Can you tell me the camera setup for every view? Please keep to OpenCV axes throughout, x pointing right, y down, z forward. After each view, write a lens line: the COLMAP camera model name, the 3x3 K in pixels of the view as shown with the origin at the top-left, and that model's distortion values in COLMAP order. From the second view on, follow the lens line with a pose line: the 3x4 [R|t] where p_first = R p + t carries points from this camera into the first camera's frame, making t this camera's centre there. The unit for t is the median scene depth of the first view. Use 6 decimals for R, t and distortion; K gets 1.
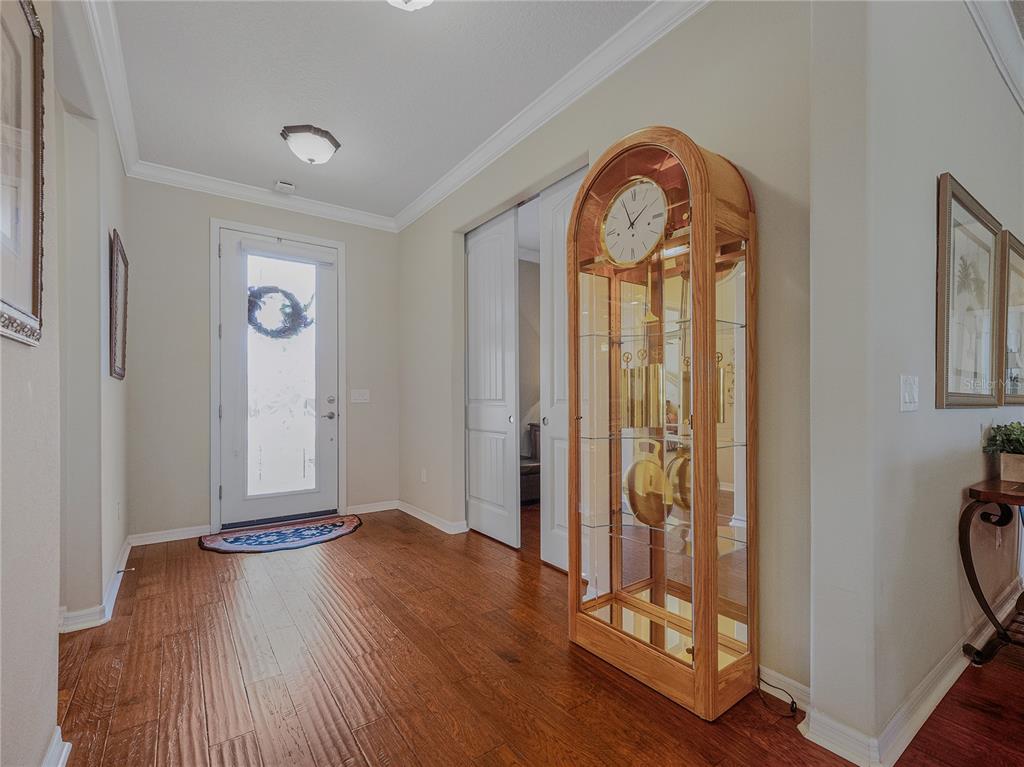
lens RADIAL K [[482.1, 0, 508.0], [0, 482.1, 388.7], [0, 0, 1]] dist [-0.005540, 0.001859]
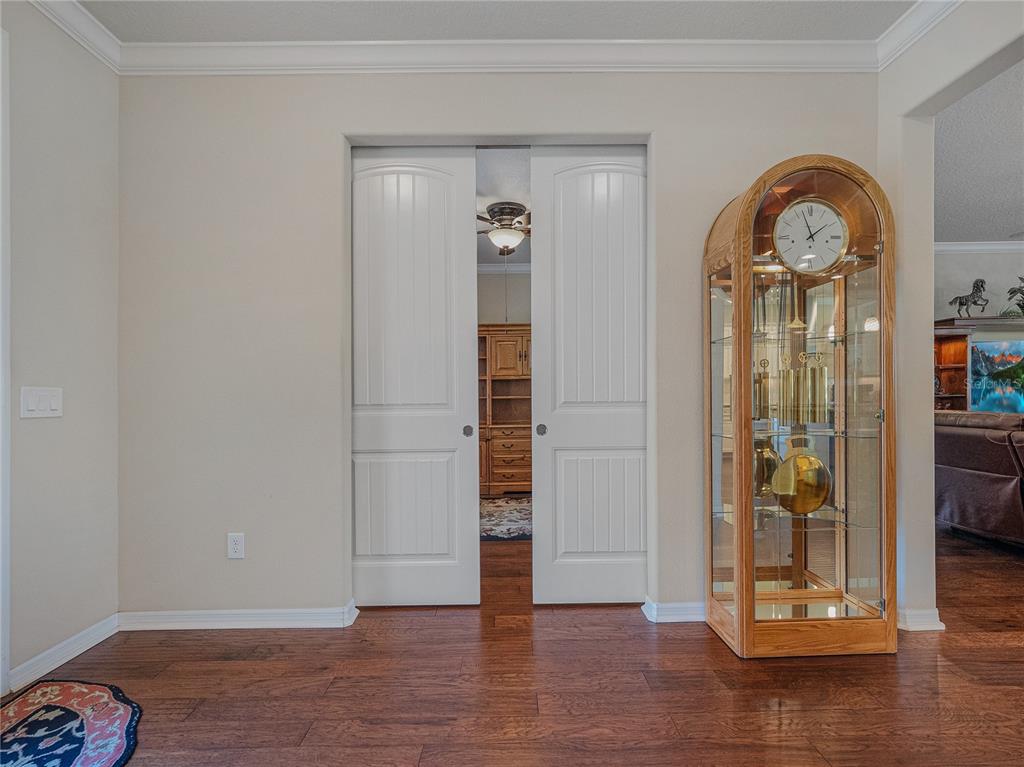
lens RADIAL K [[482.1, 0, 510.5], [0, 482.1, 390.9], [0, 0, 1]] dist [-0.005540, 0.001859]
pose [[0.557922, 0.016289, 0.829734, -0.566940], [-0.003035, 0.999841, -0.017588, 0.015342], [-0.829888, 0.007295, 0.557882, 0.536822]]
